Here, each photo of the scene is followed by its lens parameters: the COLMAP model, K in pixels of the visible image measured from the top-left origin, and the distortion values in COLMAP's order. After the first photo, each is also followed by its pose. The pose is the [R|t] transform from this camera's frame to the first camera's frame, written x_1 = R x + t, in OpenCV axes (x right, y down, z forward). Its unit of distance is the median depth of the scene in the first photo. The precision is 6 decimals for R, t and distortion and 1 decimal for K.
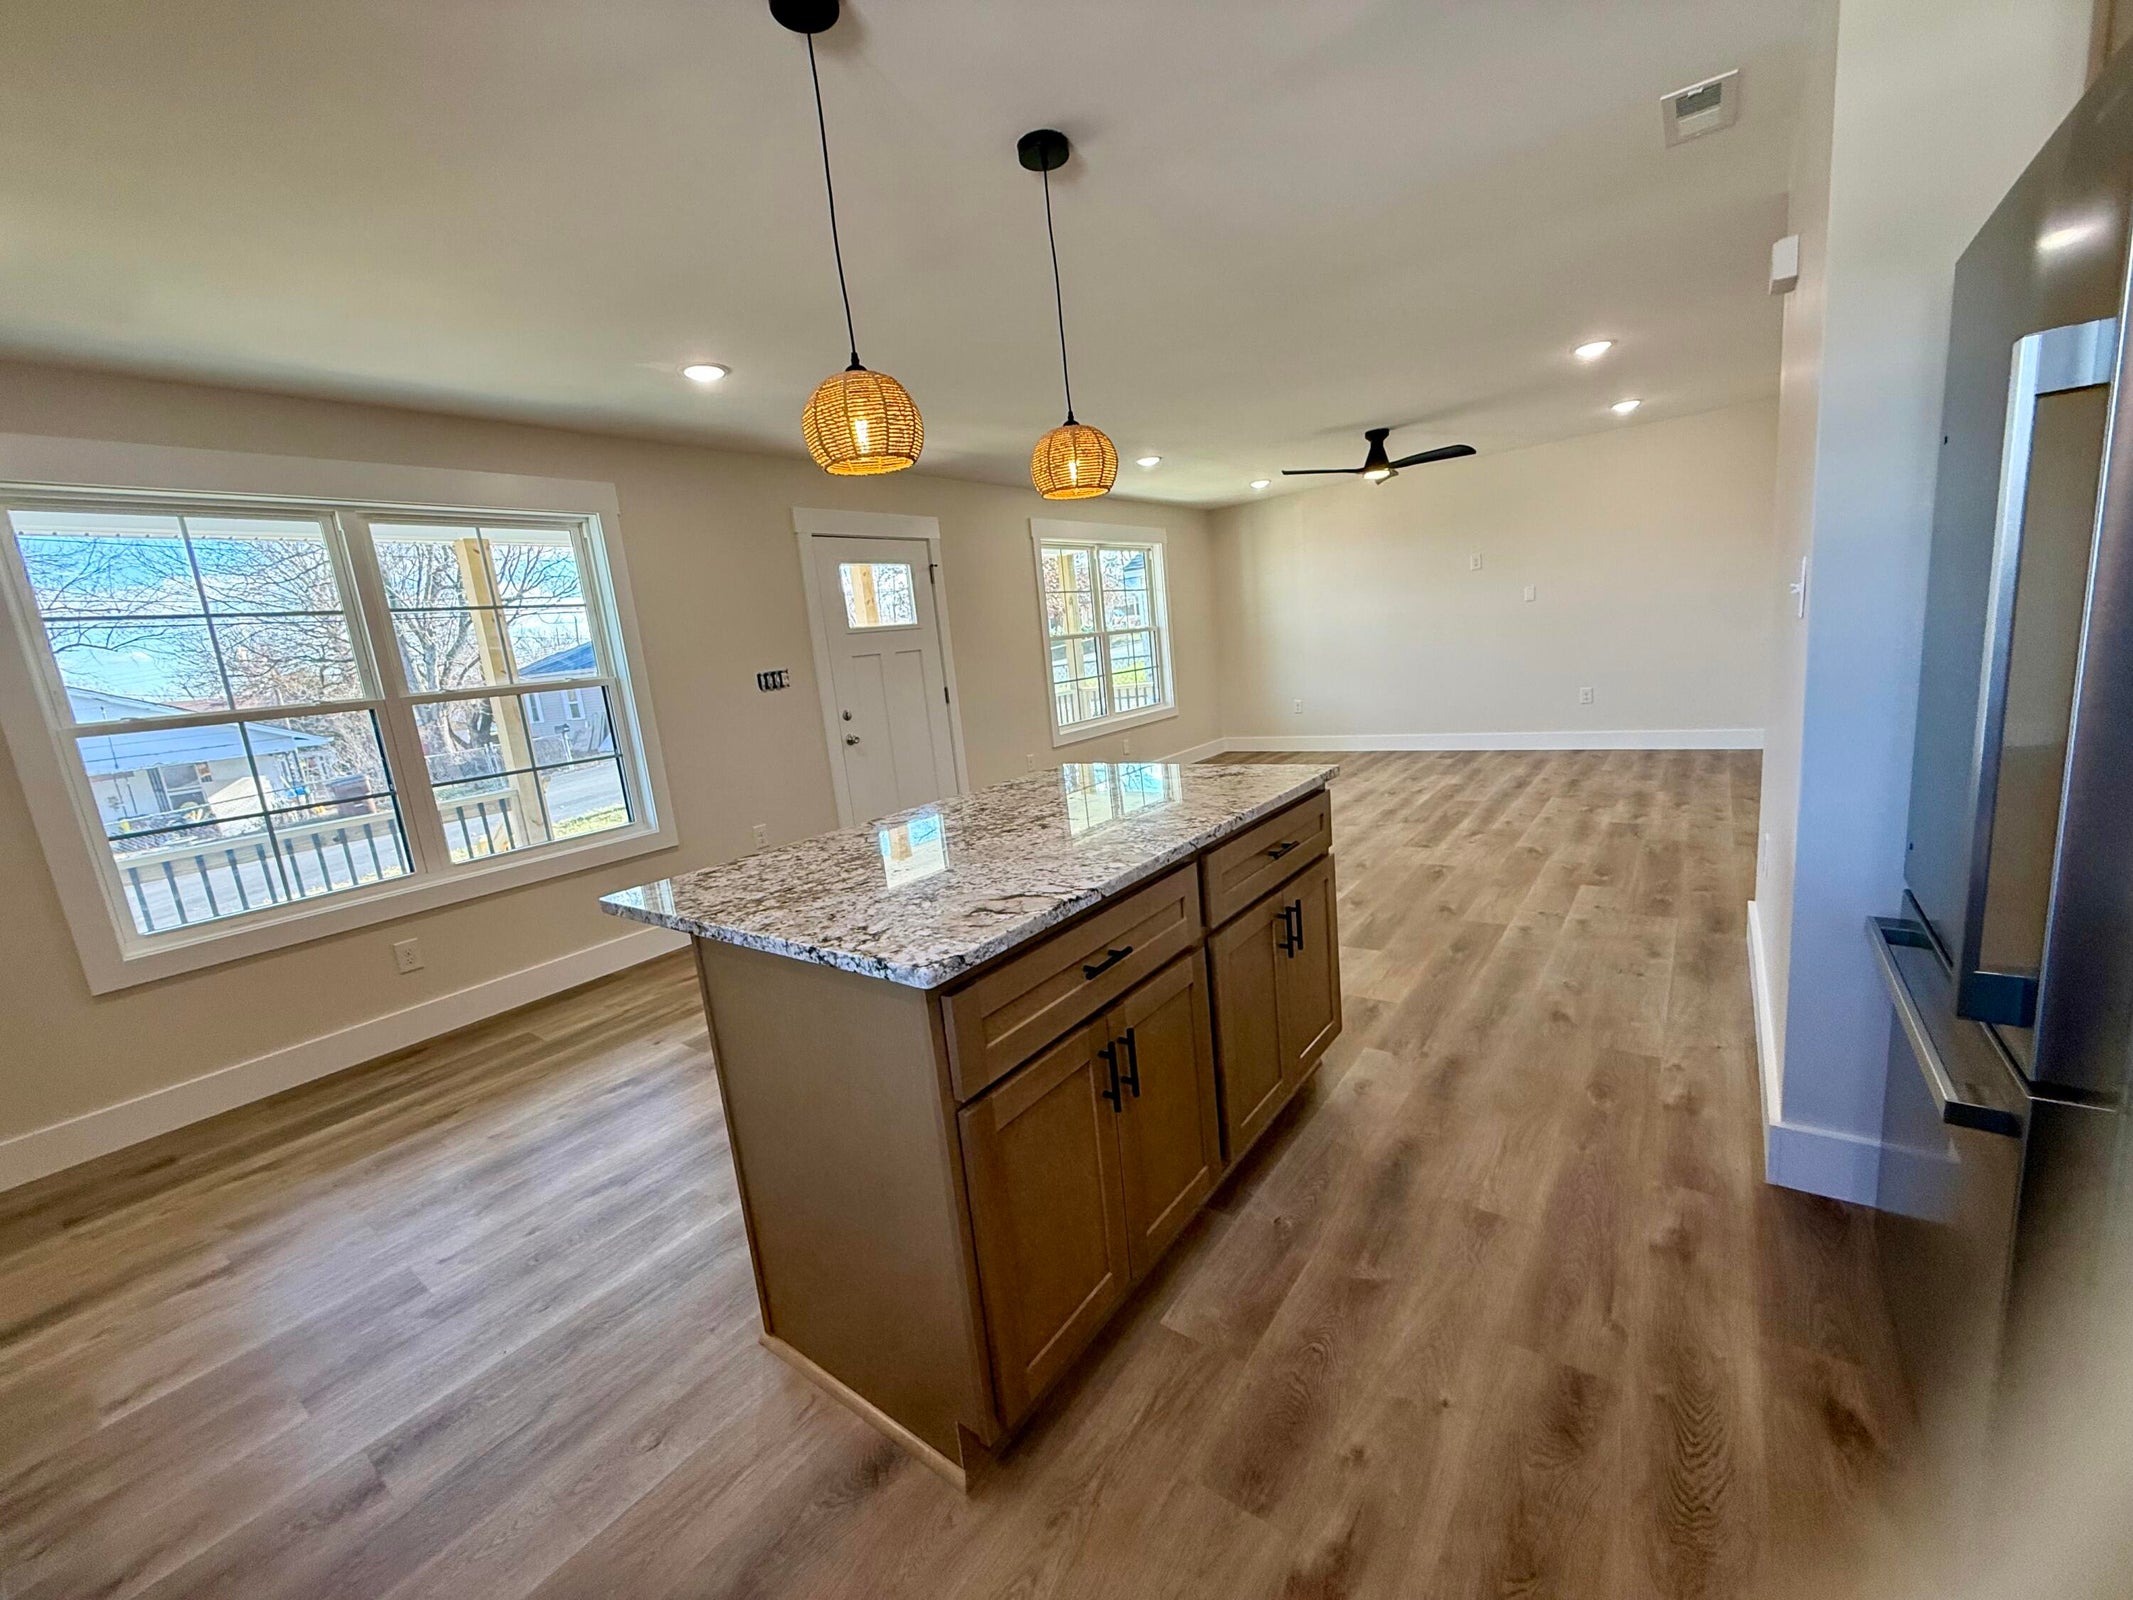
lens RADIAL K [[848.5, 0, 1062.2], [0, 848.5, 794.1], [0, 0, 1]] dist [0.001125, -0.000361]
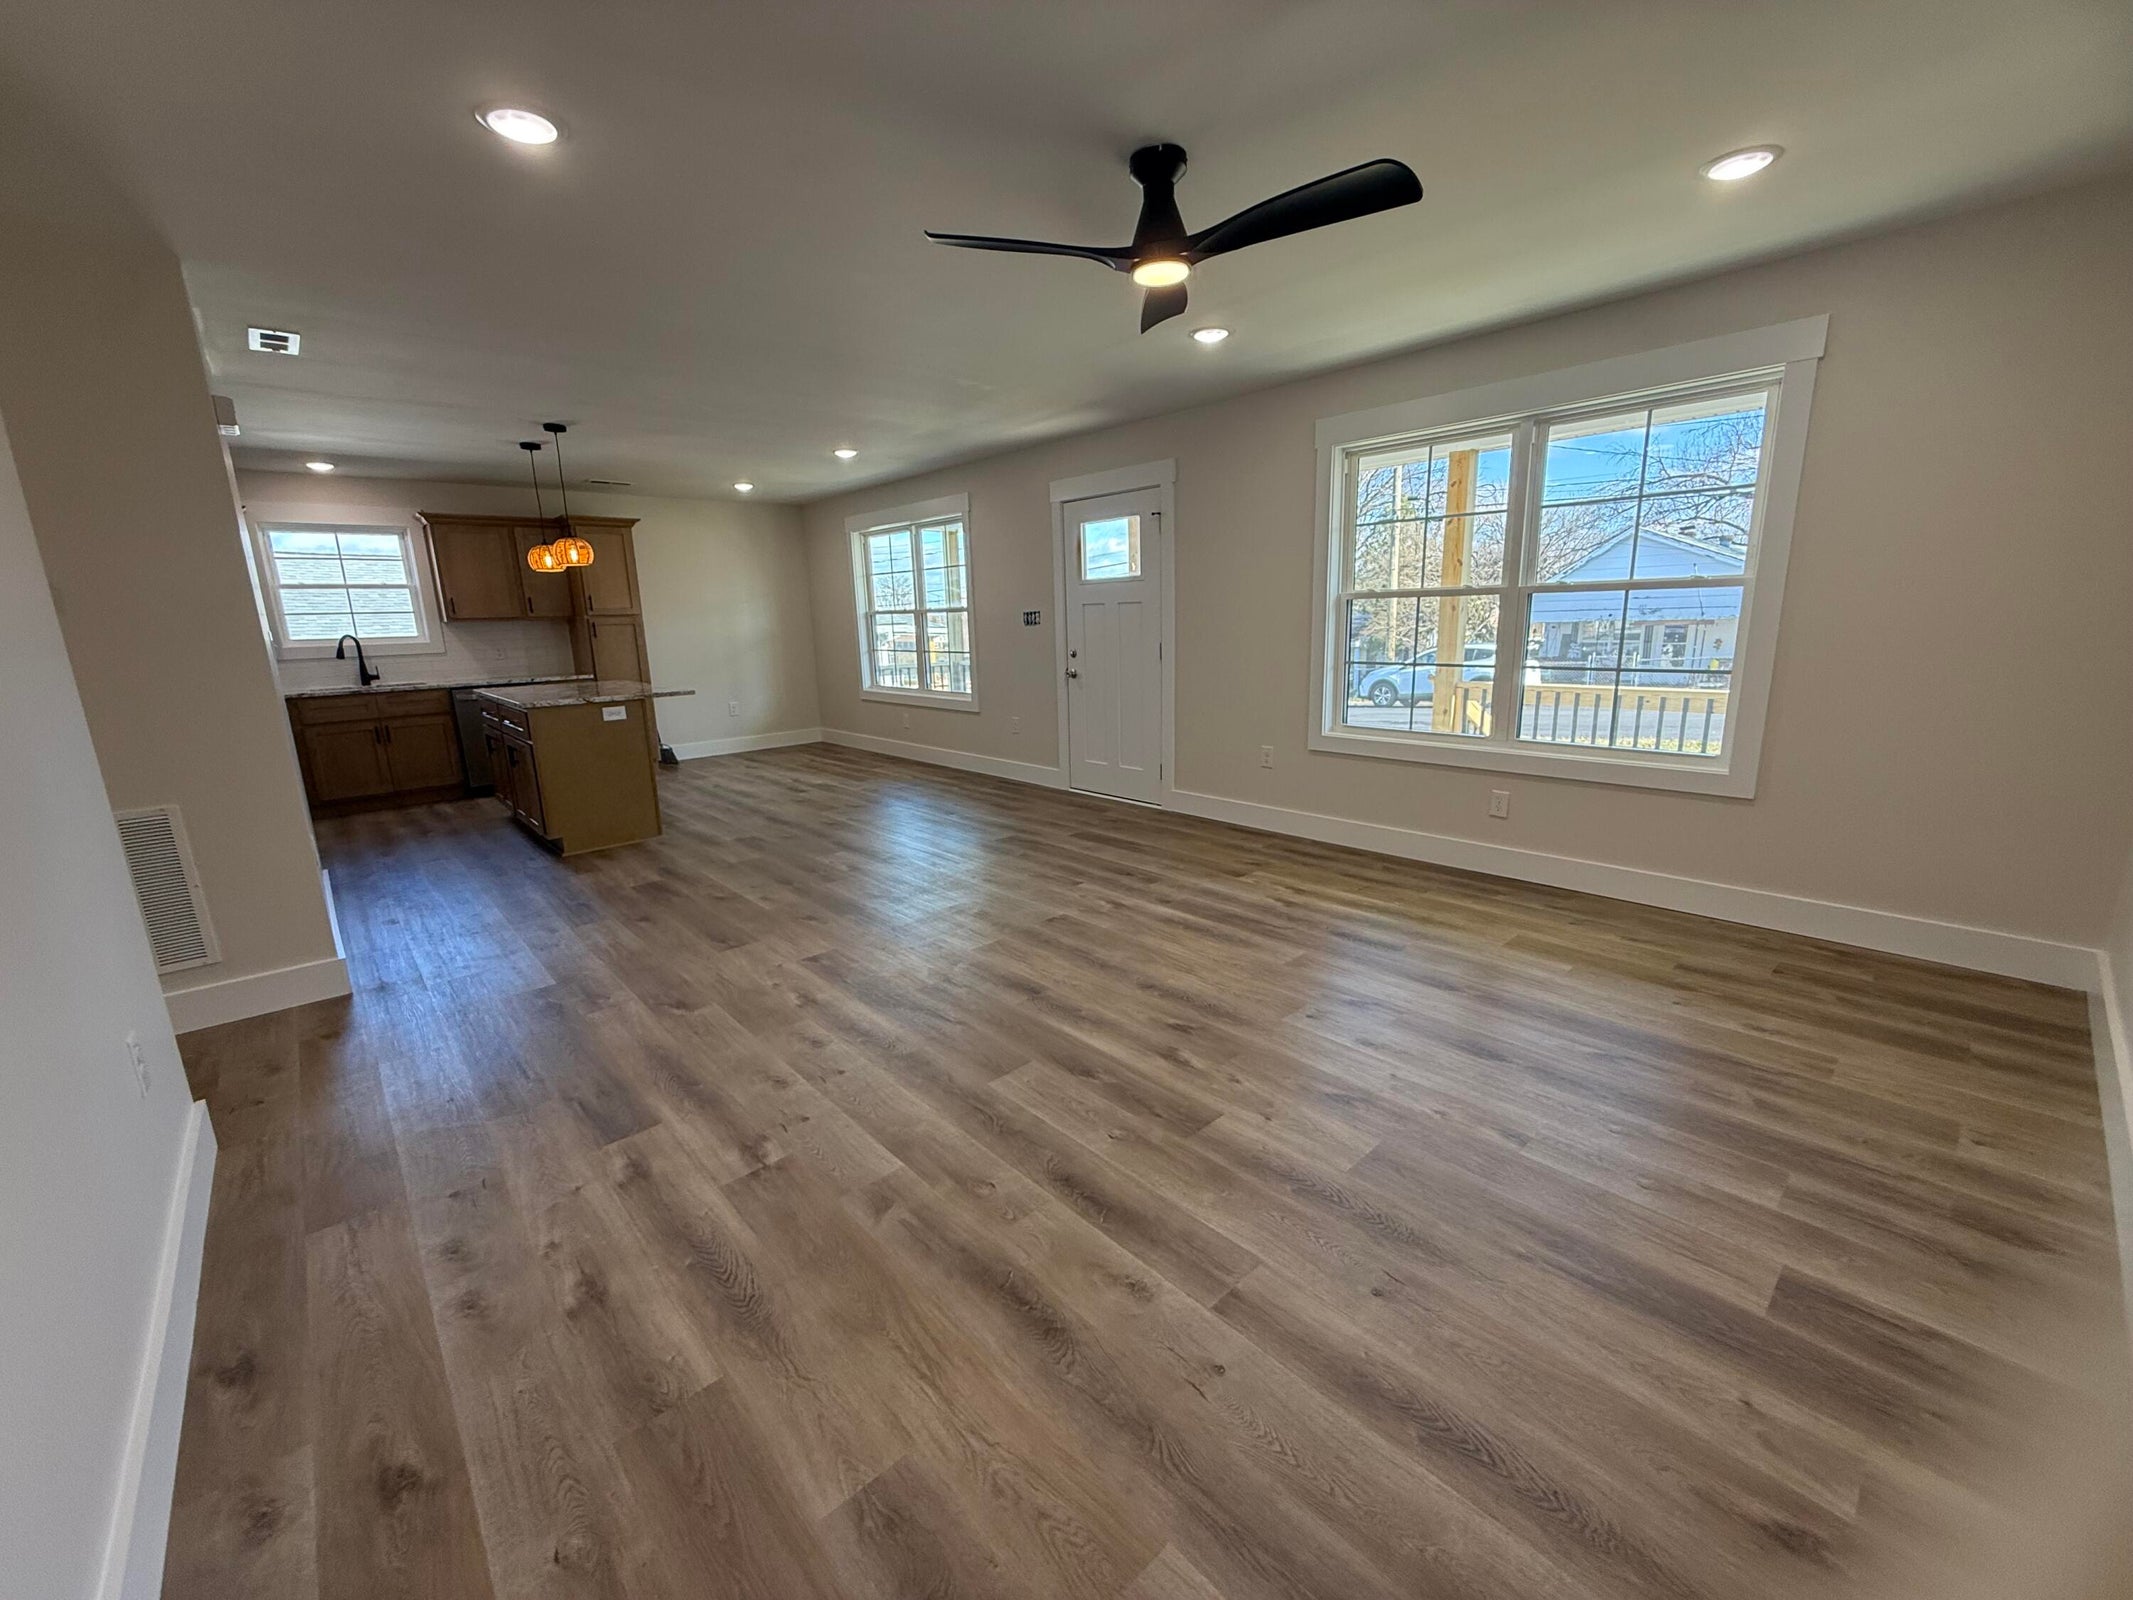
lens RADIAL K [[848.5, 0, 1079.0], [0, 848.5, 801.0], [0, 0, 1]] dist [0.001125, -0.000361]
pose [[-0.176219, 0.318997, -0.931229, 1.063392], [-0.128176, 0.930543, 0.343017, -0.353354], [0.975970, 0.179807, -0.123091, 1.347741]]
